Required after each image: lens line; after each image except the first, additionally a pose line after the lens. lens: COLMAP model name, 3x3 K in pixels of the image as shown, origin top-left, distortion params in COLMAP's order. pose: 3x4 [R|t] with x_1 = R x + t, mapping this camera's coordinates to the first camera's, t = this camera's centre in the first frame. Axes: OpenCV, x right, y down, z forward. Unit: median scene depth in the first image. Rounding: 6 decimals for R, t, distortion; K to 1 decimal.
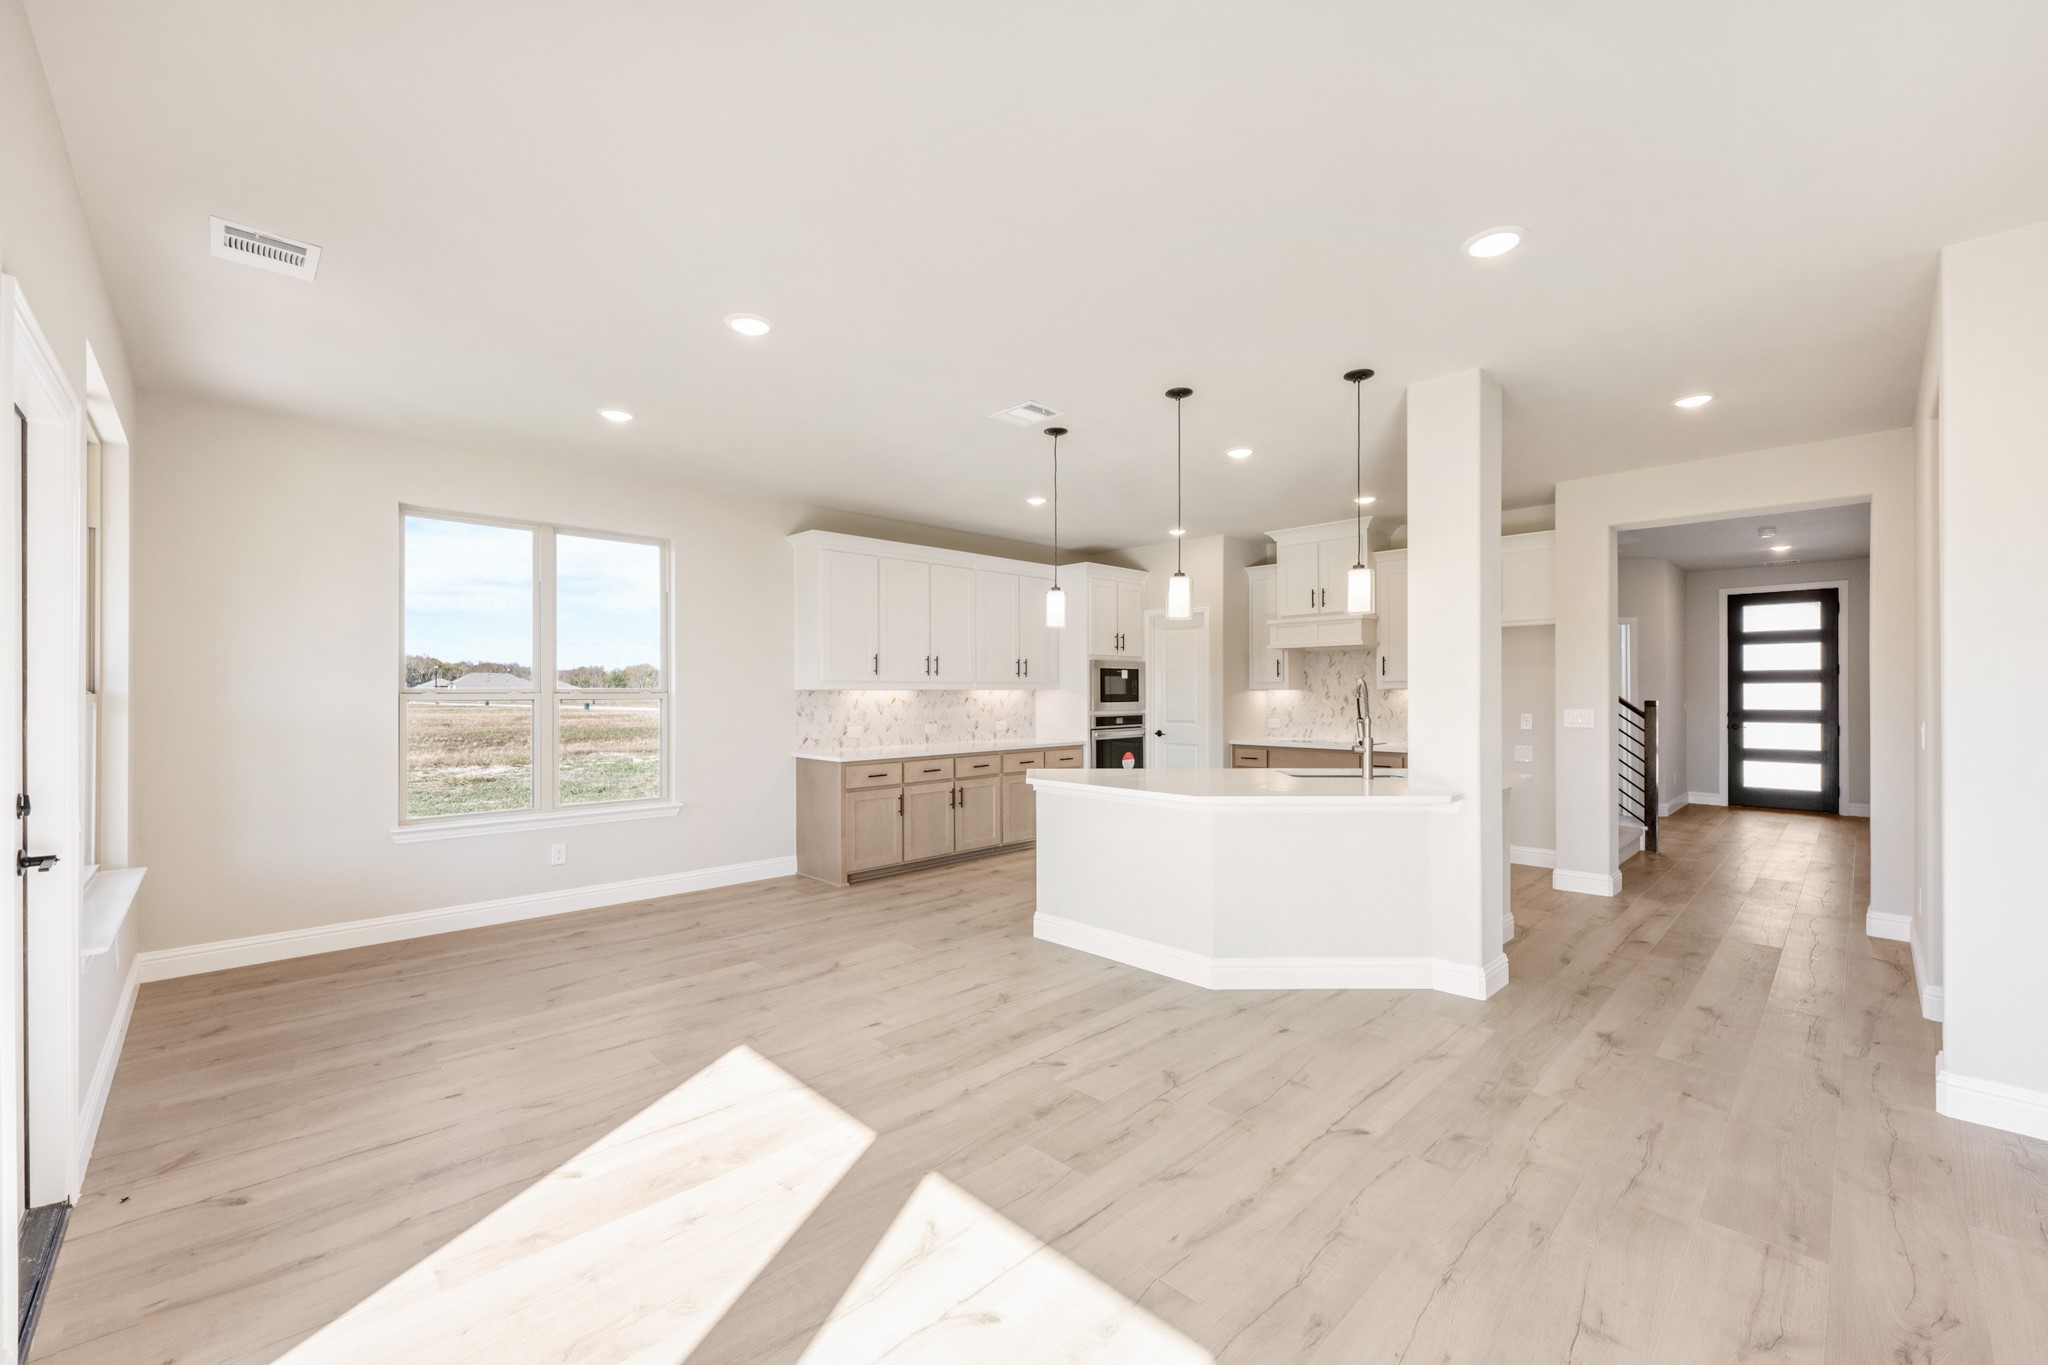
lens RADIAL K [[825.7, 0, 1026.2], [0, 825.7, 692.8], [0, 0, 1]] dist [-0.000539, -0.000312]
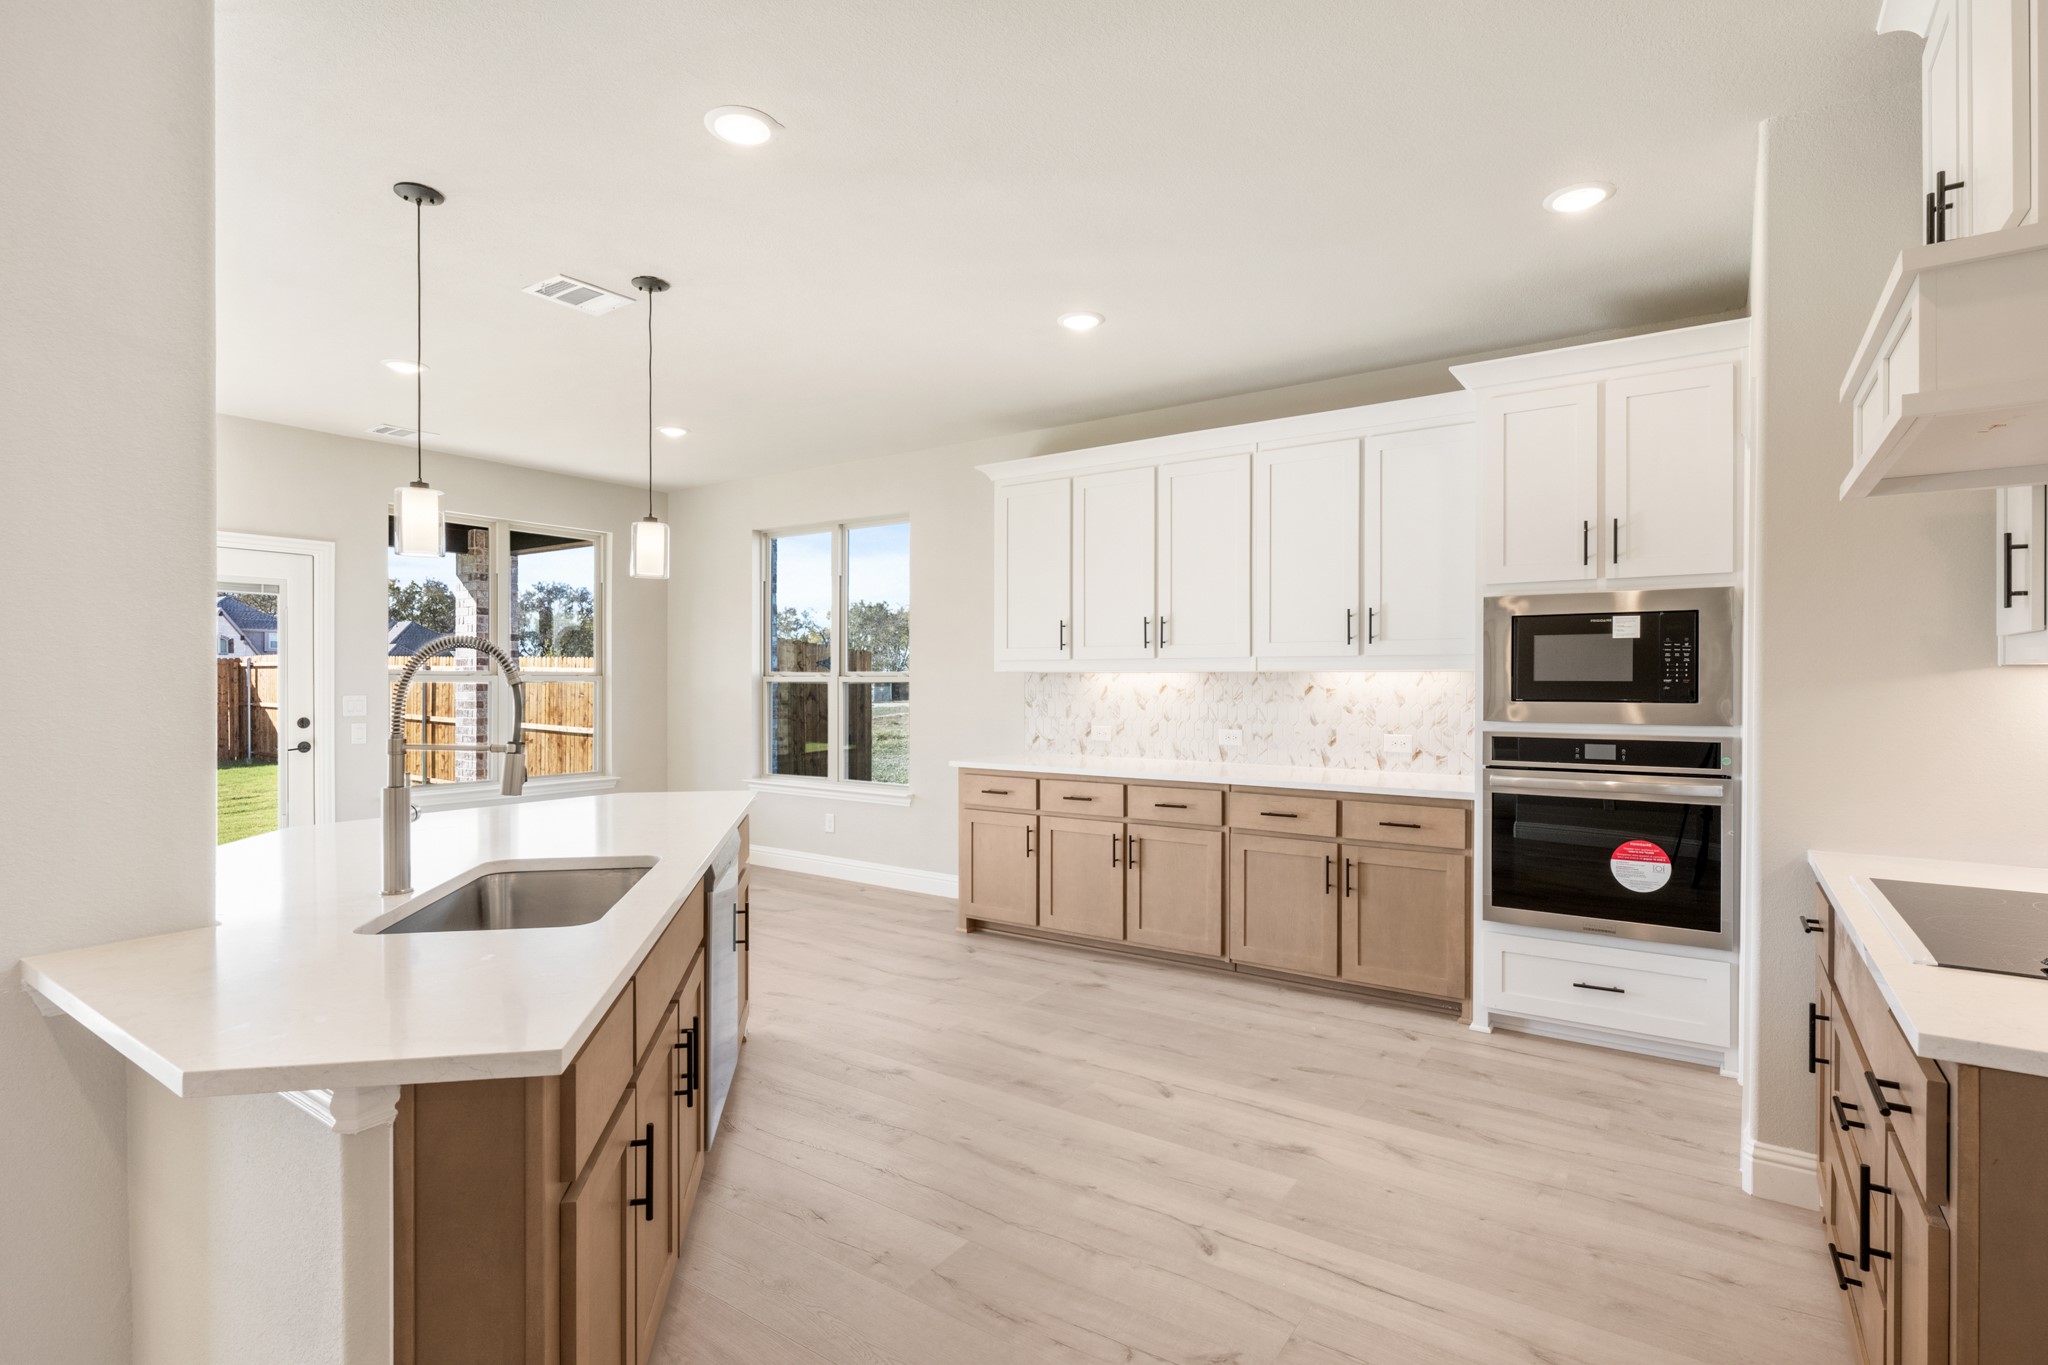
lens RADIAL K [[989.8, 0, 1024.0], [0, 989.8, 682.5], [0, 0, 1]] dist [0.000021, 0.000033]
pose [[0.188375, 0.004325, -0.982088, 0.621194], [-0.004369, 0.999984, 0.003566, 0.002307], [0.982088, 0.003619, 0.188390, 0.807605]]
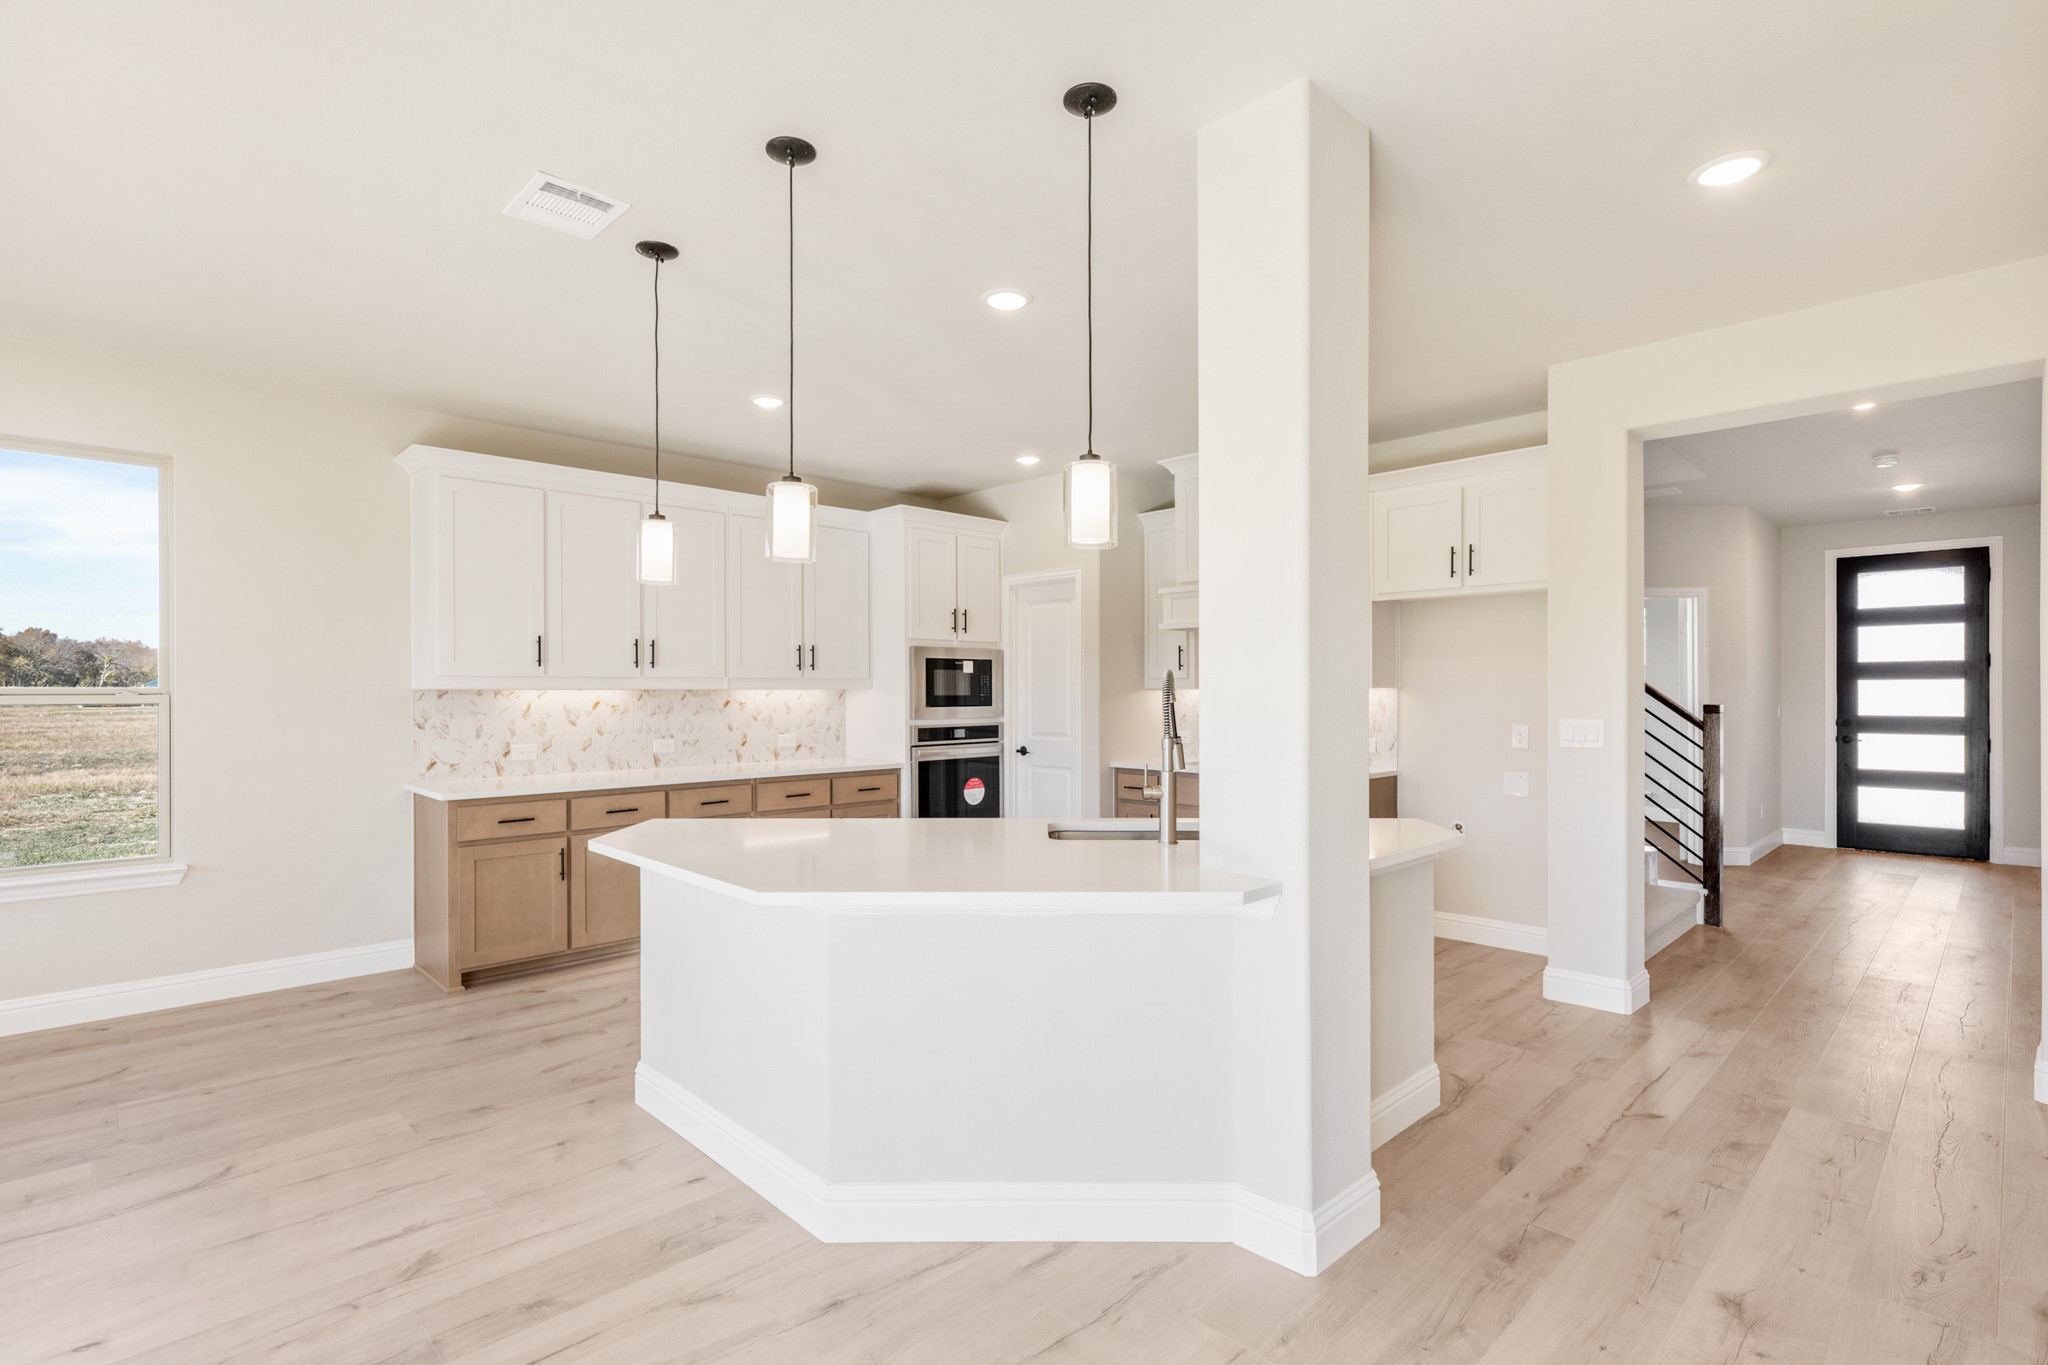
lens RADIAL K [[971.9, 0, 1028.2], [0, 971.9, 695.5], [0, 0, 1]] dist [-0.000616, -0.000201]
pose [[0.999996, -0.000858, -0.002611, 0.213277], [0.000864, 0.999997, 0.002336, -0.000116], [0.002609, -0.002338, 0.999994, 0.216081]]
